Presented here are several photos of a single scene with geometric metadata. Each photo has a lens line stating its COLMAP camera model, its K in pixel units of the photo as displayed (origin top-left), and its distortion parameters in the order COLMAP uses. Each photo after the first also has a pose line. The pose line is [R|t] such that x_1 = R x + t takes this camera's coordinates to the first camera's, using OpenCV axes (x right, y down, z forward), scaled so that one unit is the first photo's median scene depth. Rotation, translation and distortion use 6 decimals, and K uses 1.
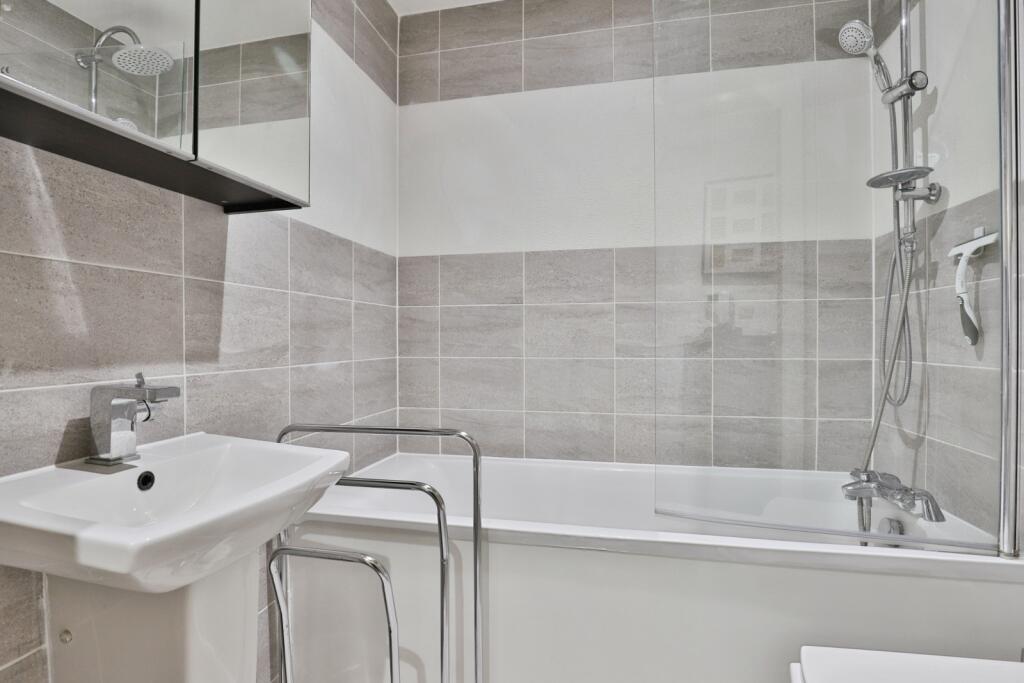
lens RADIAL K [[500.1, 0, 518.4], [0, 500.1, 344.7], [0, 0, 1]] dist [-0.036689, 0.006525]
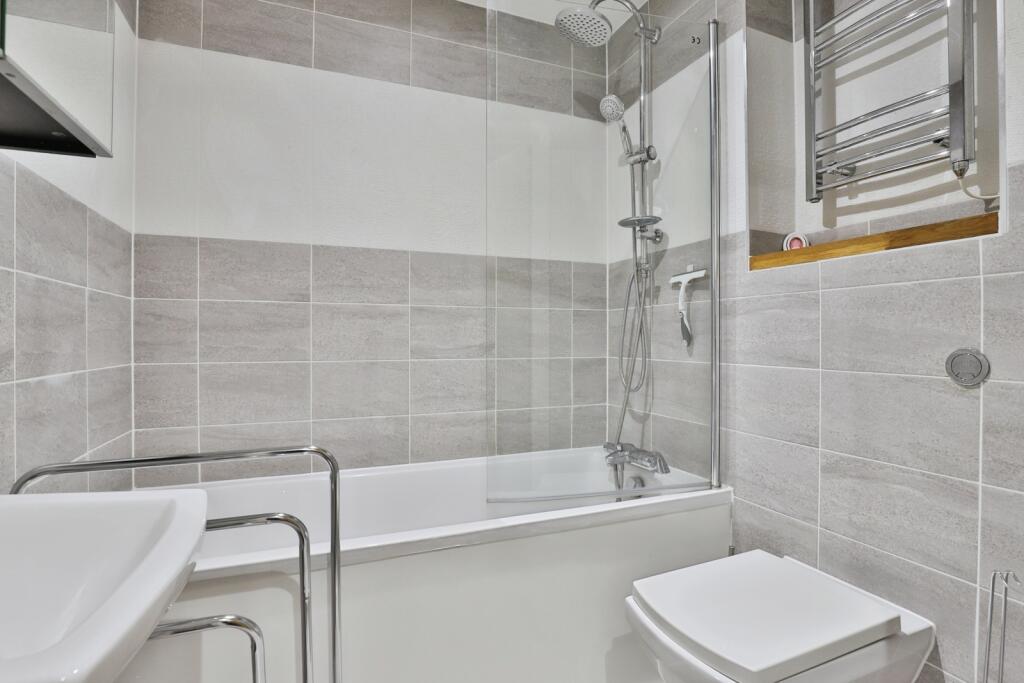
lens RADIAL K [[500.1, 0, 520.1], [0, 500.1, 342.0], [0, 0, 1]] dist [-0.036689, 0.006525]
pose [[0.820946, 0.000940, 0.571004, -0.219284], [0.002980, 0.999978, -0.005930, -0.003167], [-0.570997, 0.006570, 0.820926, 0.052800]]
